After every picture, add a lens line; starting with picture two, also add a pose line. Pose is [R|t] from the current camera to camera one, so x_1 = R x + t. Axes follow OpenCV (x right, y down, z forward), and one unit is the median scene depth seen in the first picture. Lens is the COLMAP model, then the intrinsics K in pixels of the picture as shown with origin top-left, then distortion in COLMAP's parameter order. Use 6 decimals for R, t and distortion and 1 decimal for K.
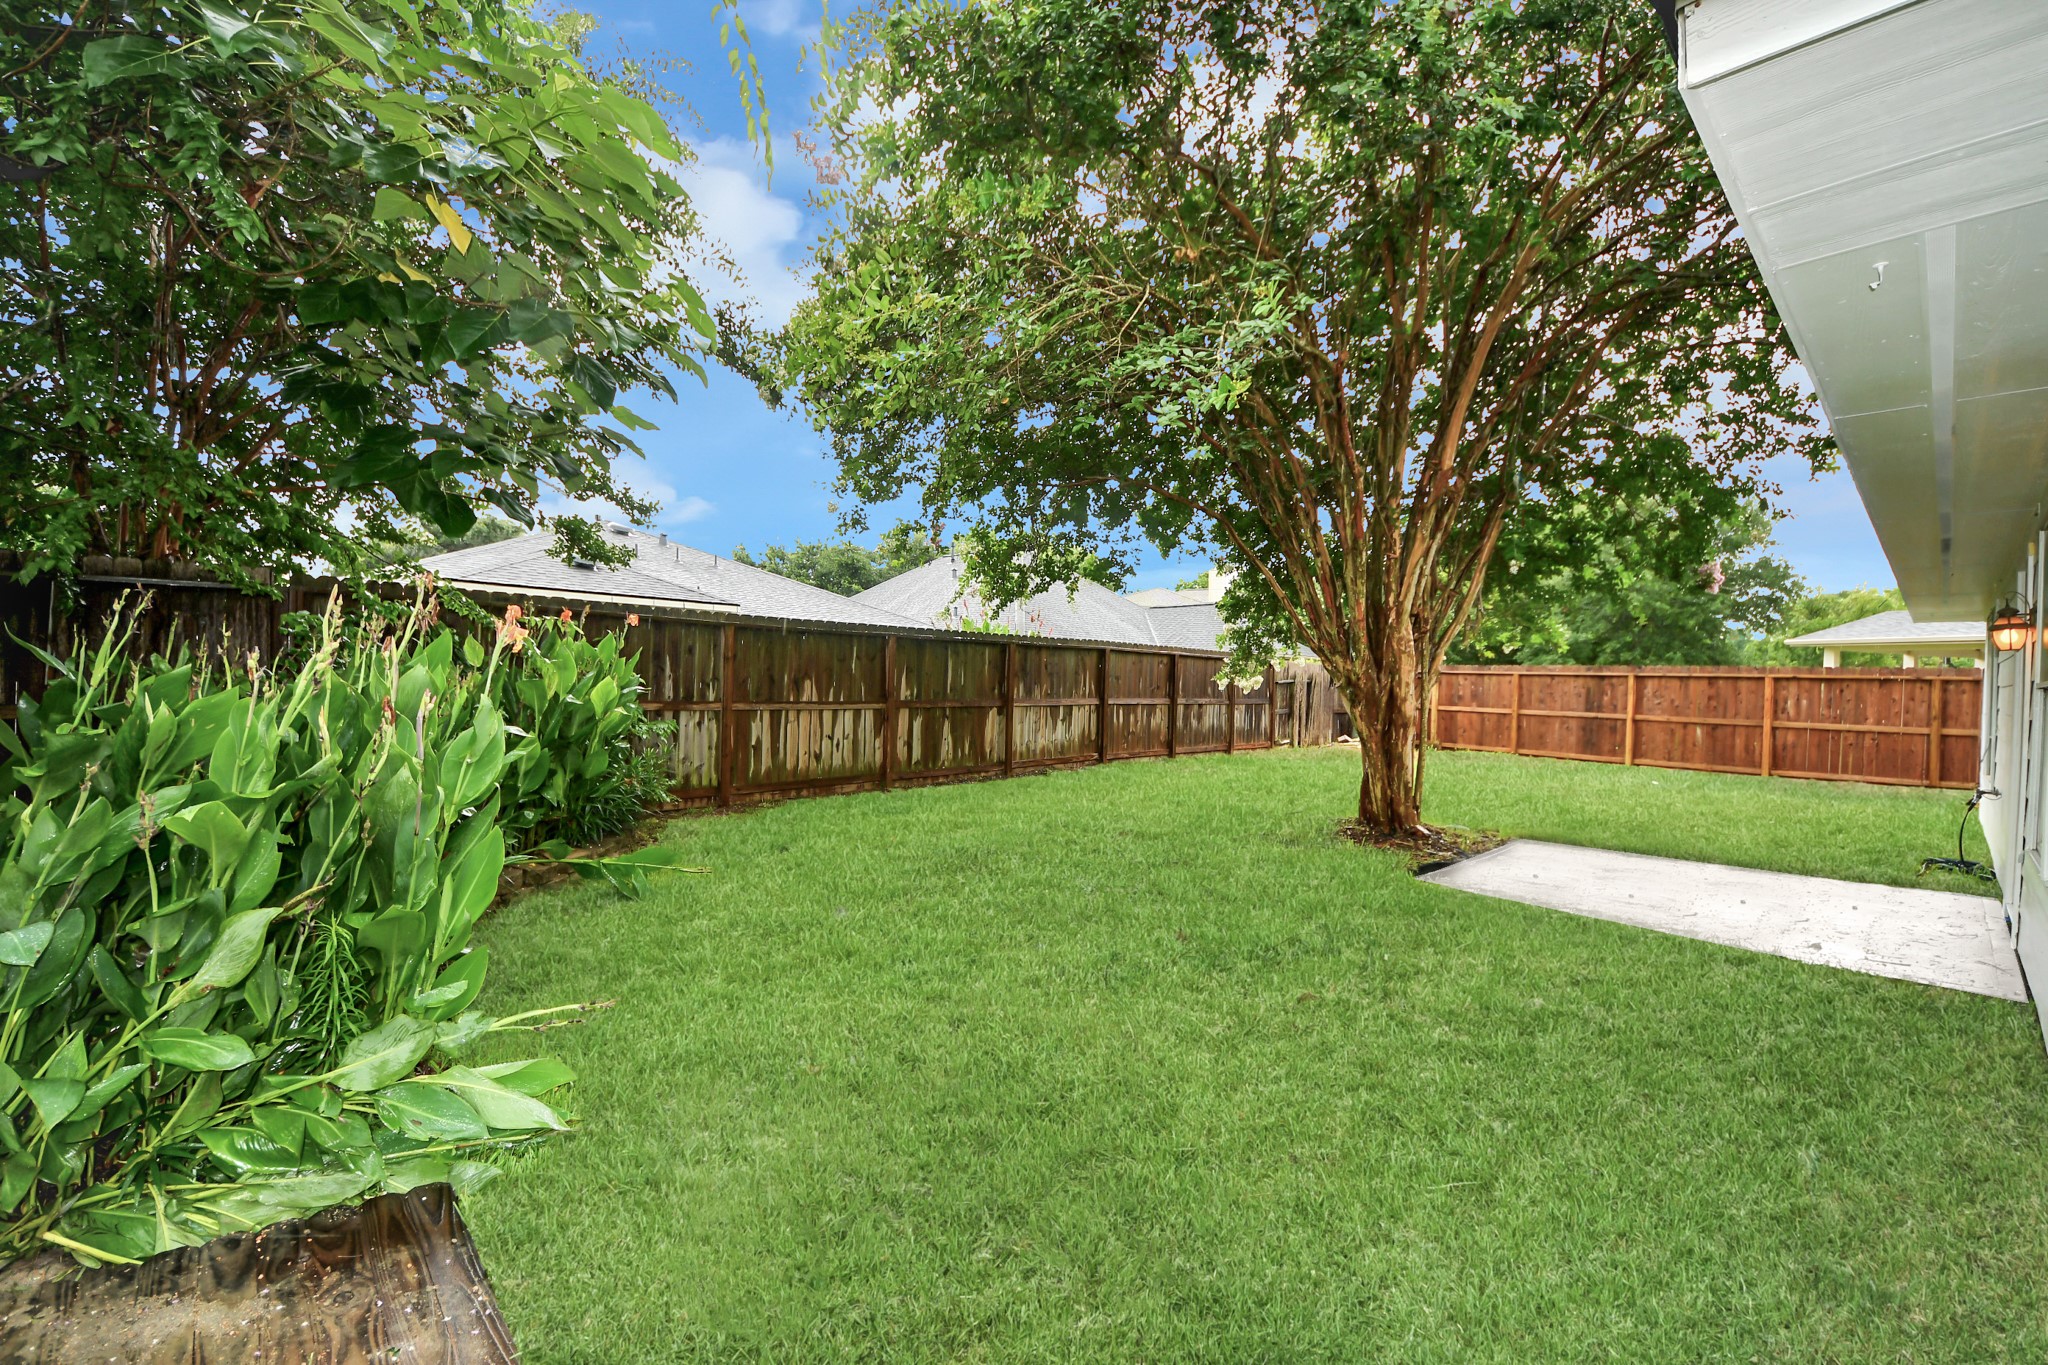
lens RADIAL K [[851.7, 0, 1024.0], [0, 851.7, 682.5], [0, 0, 1]] dist [0.000348, -0.000052]
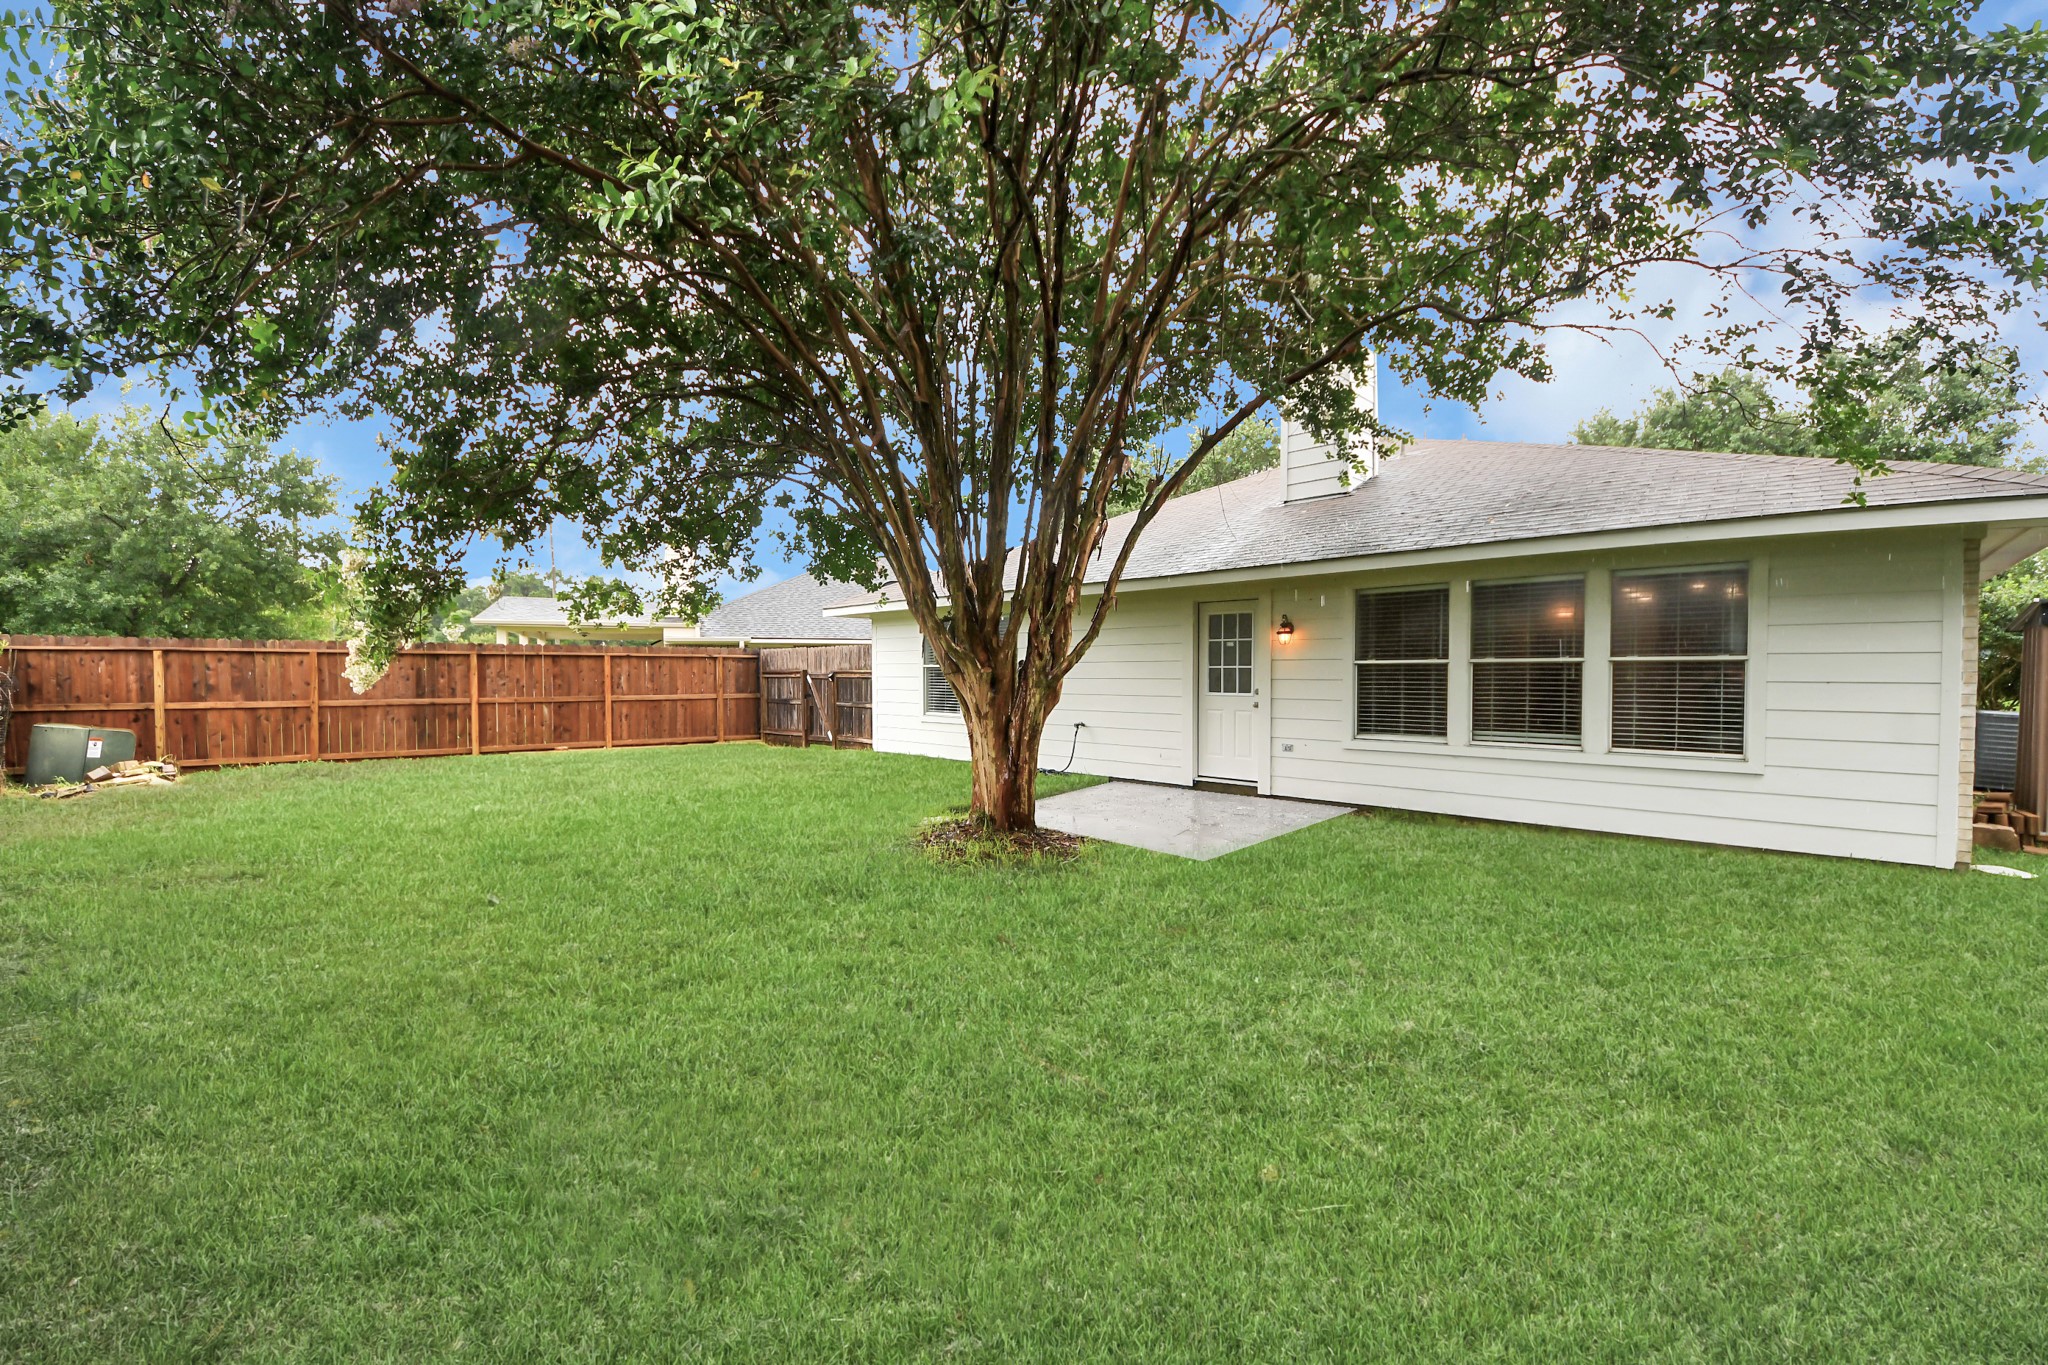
lens RADIAL K [[835.7, 0, 1030.5], [0, 835.7, 708.0], [0, 0, 1]] dist [-0.000339, 0.000126]
pose [[0.999999, -0.000317, -0.001393, 0.160799], [0.000311, 0.999991, -0.004291, 0.006547], [0.001394, 0.004291, 0.999990, 0.015073]]
